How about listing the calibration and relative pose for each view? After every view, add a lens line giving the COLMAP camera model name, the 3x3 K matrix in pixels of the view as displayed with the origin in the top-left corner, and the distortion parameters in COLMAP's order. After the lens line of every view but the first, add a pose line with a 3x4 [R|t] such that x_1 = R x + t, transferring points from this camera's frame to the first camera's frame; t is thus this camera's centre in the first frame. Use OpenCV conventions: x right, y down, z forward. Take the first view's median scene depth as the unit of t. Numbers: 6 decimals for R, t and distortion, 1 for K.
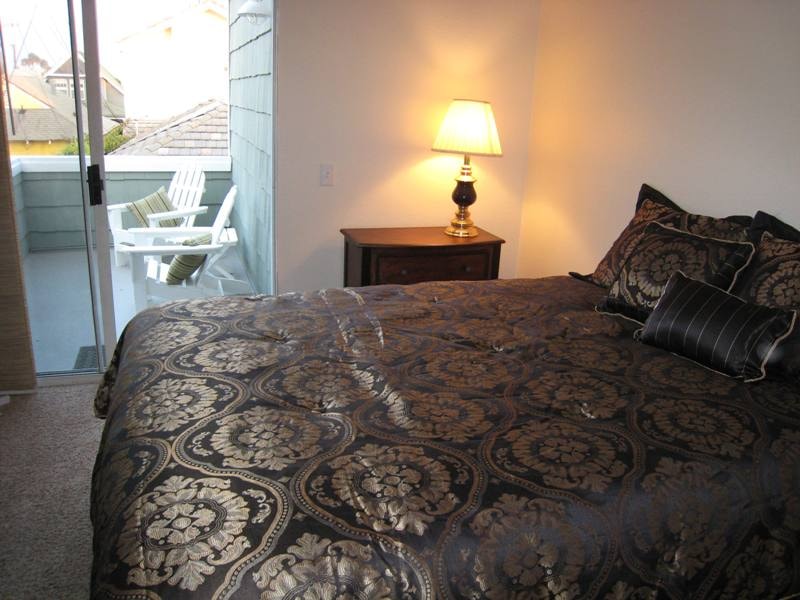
lens RADIAL K [[664.9, 0, 407.1], [0, 664.9, 309.1], [0, 0, 1]] dist [-0.137950, 0.061508]
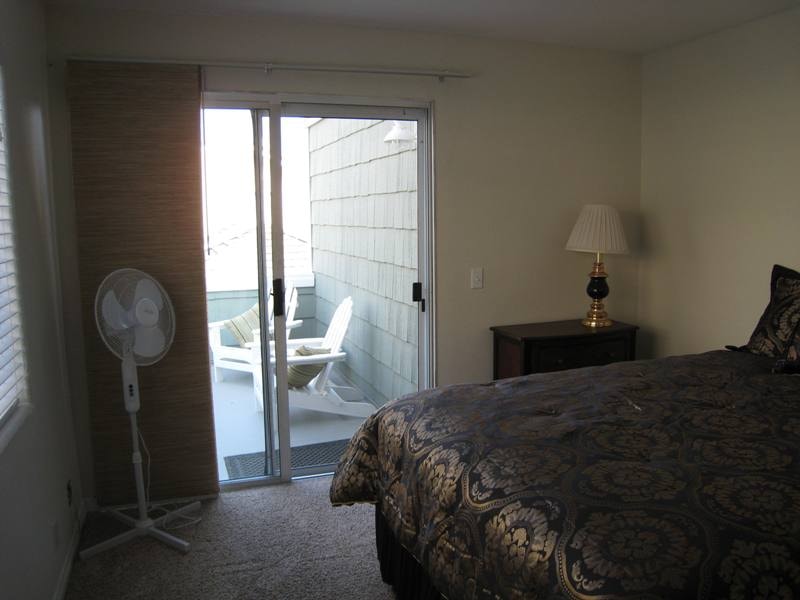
lens RADIAL K [[664.9, 0, 401.7], [0, 664.9, 307.7], [0, 0, 1]] dist [-0.137950, 0.061508]
pose [[0.997698, -0.067708, 0.003799, -0.276935], [0.067392, 0.983667, -0.166908, 0.023961], [0.007564, 0.166780, 0.985965, -0.100275]]
